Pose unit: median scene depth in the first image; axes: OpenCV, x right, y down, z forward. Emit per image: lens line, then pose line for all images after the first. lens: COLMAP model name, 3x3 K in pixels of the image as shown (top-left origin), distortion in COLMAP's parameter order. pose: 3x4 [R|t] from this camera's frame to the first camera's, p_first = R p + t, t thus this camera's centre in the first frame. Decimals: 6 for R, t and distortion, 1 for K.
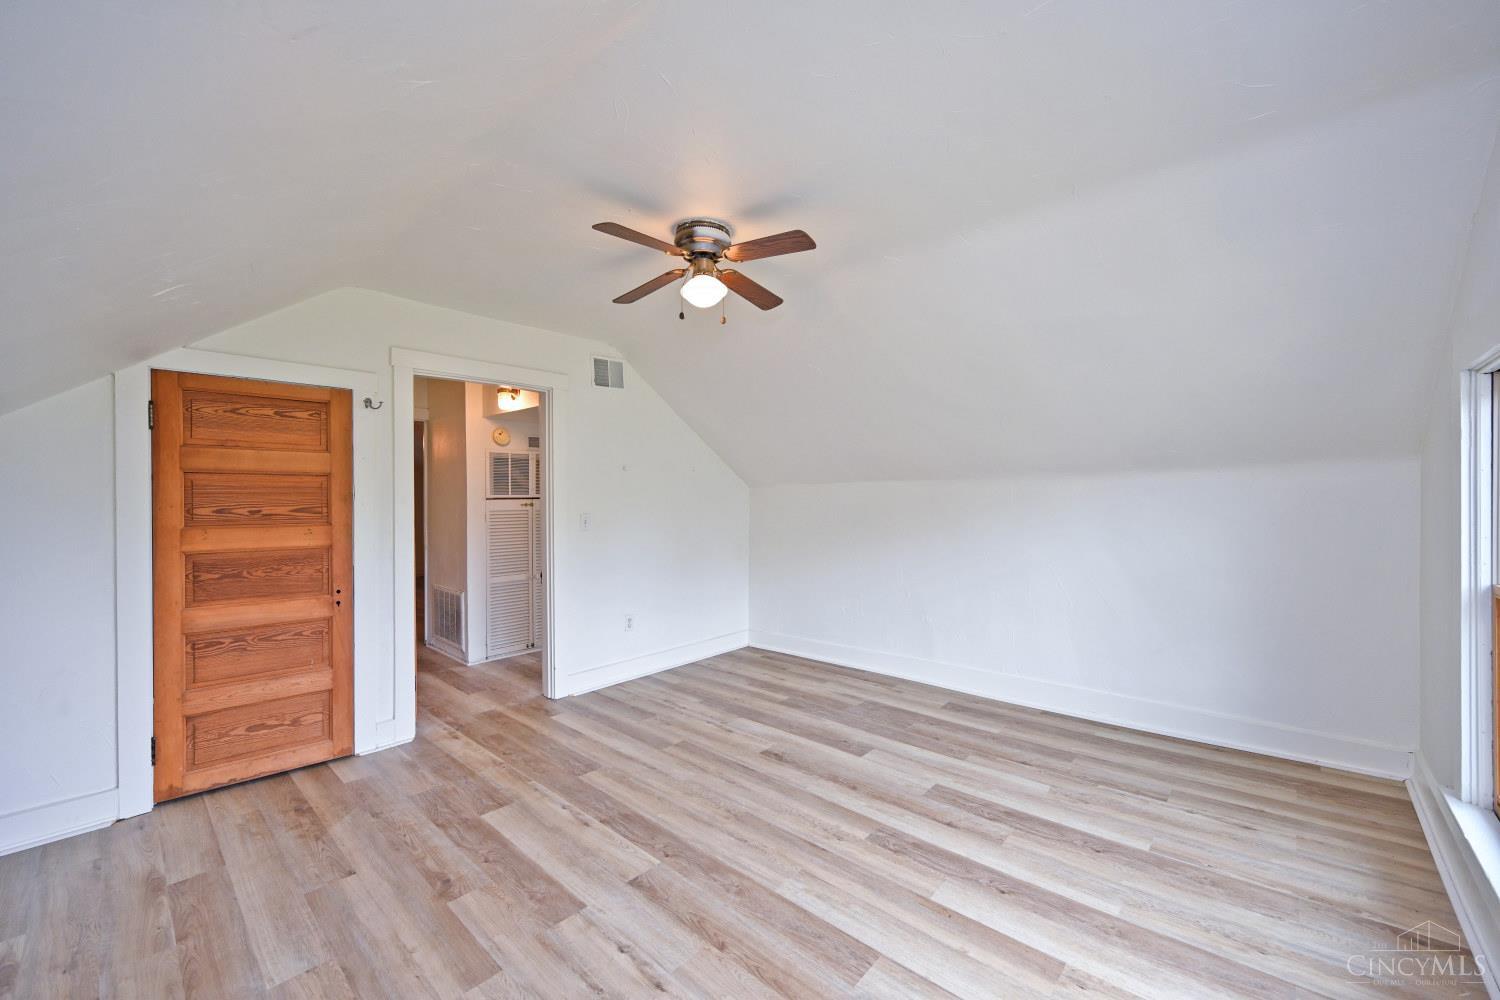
lens RADIAL K [[588.7, 0, 753.0], [0, 588.7, 501.7], [0, 0, 1]] dist [-0.000657, -0.000017]
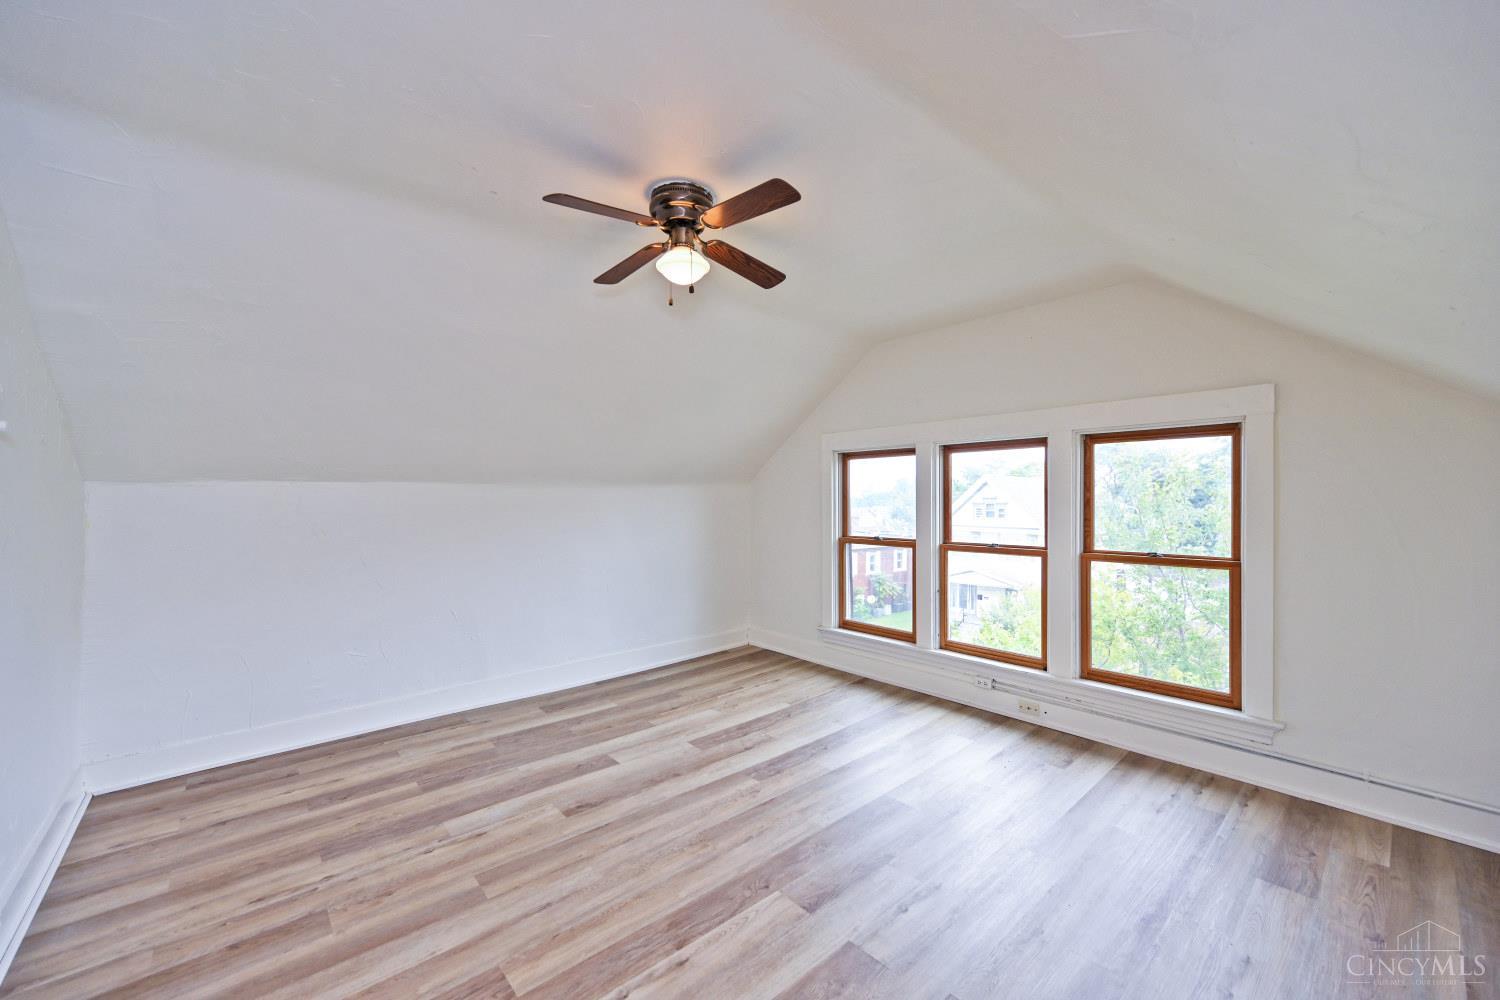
lens RADIAL K [[588.7, 0, 753.0], [0, 588.7, 501.7], [0, 0, 1]] dist [-0.000657, -0.000017]
pose [[0.109186, 0.004235, 0.994012, -0.790336], [0.006935, 0.999963, -0.005023, -0.000218], [-0.993997, 0.007442, 0.109152, 0.675051]]
